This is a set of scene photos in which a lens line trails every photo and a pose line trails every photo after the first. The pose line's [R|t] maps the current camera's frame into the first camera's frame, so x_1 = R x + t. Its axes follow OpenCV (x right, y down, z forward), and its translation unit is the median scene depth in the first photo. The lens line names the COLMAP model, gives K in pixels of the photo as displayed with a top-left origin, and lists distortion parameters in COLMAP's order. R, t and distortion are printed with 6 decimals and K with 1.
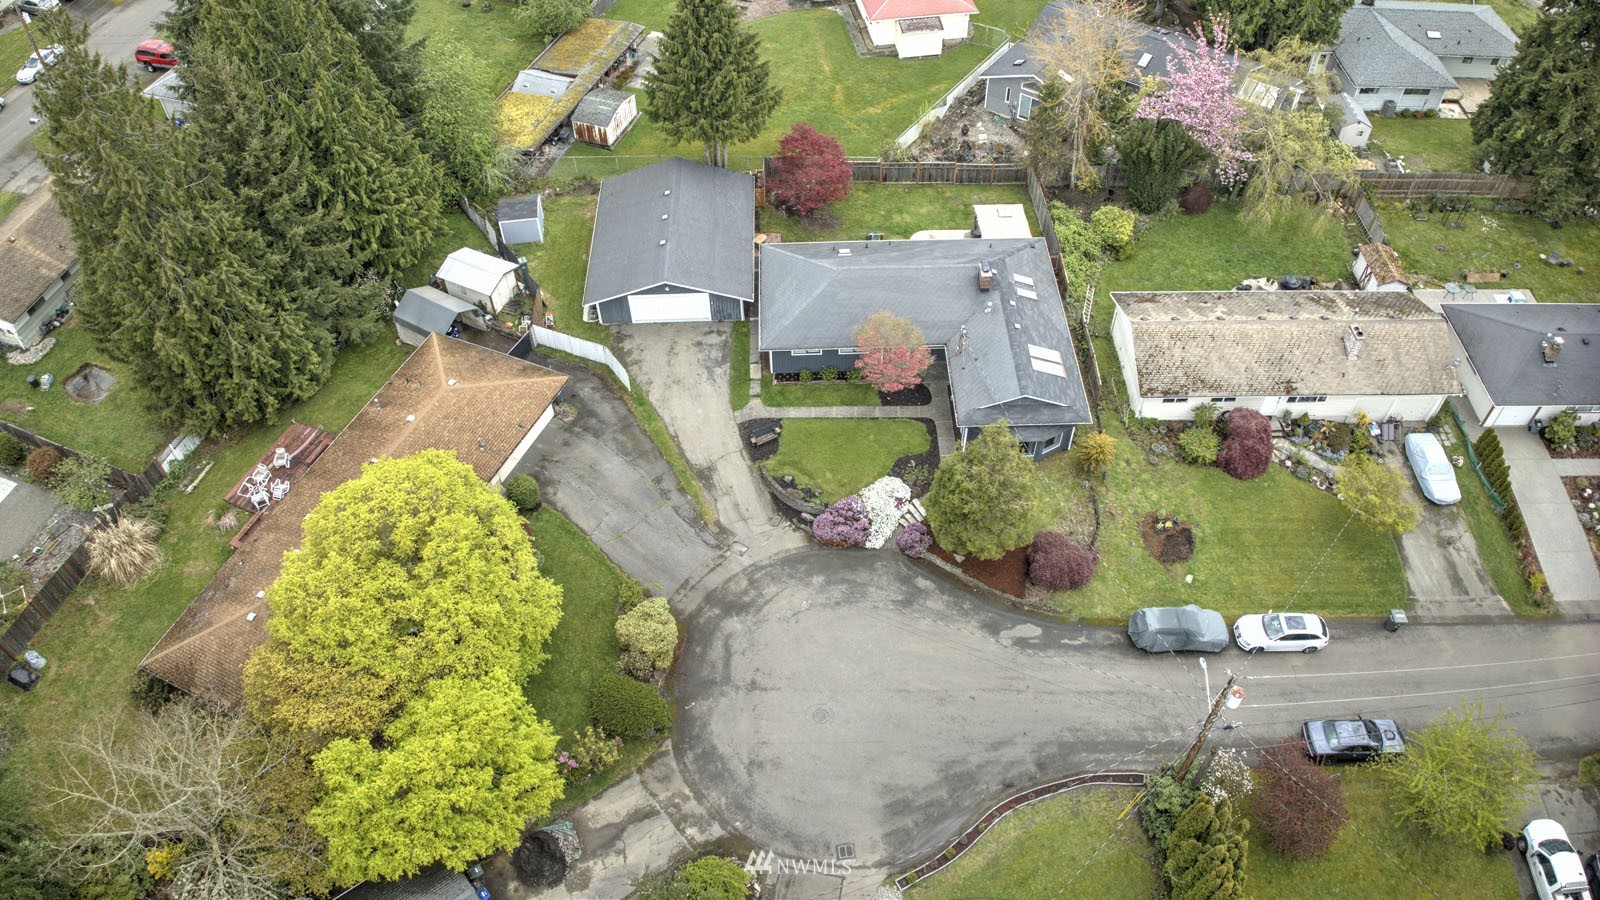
lens RADIAL K [[1124.9, 0, 800.0], [0, 1124.9, 450.0], [0, 0, 1]] dist [-0.109639, -0.006850]
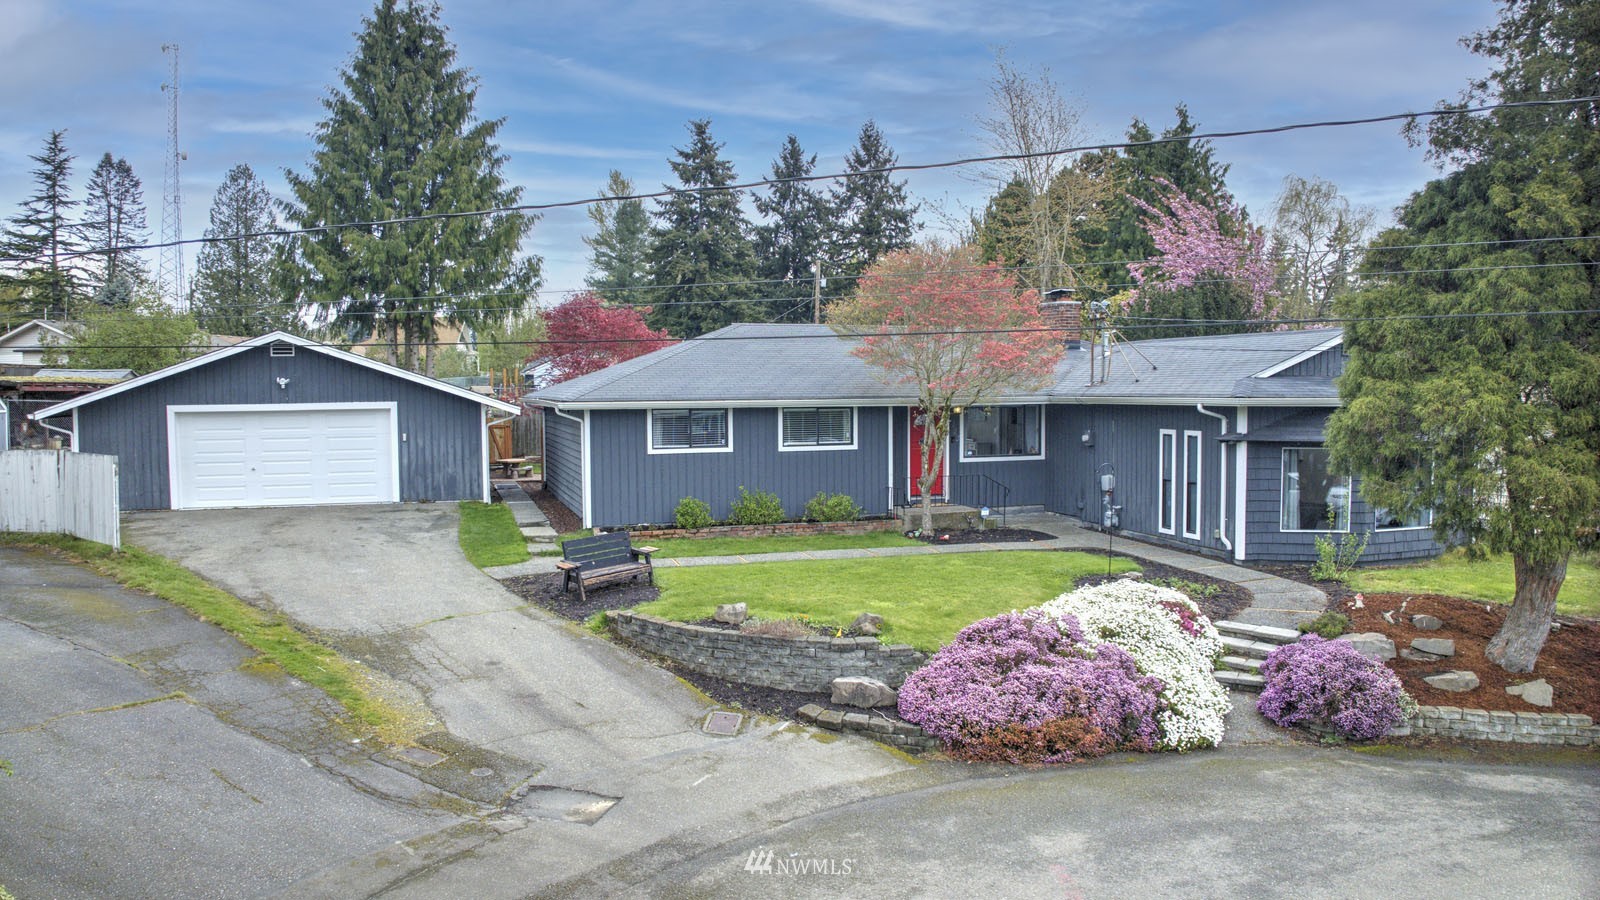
lens RADIAL K [[1124.9, 0, 800.0], [0, 1124.9, 450.0], [0, 0, 1]] dist [-0.109639, -0.006850]
pose [[0.954826, -0.006557, 0.297092, -0.066700], [0.221353, 0.682724, -0.696341, 0.169033], [-0.198266, 0.730647, 0.653335, 0.787312]]
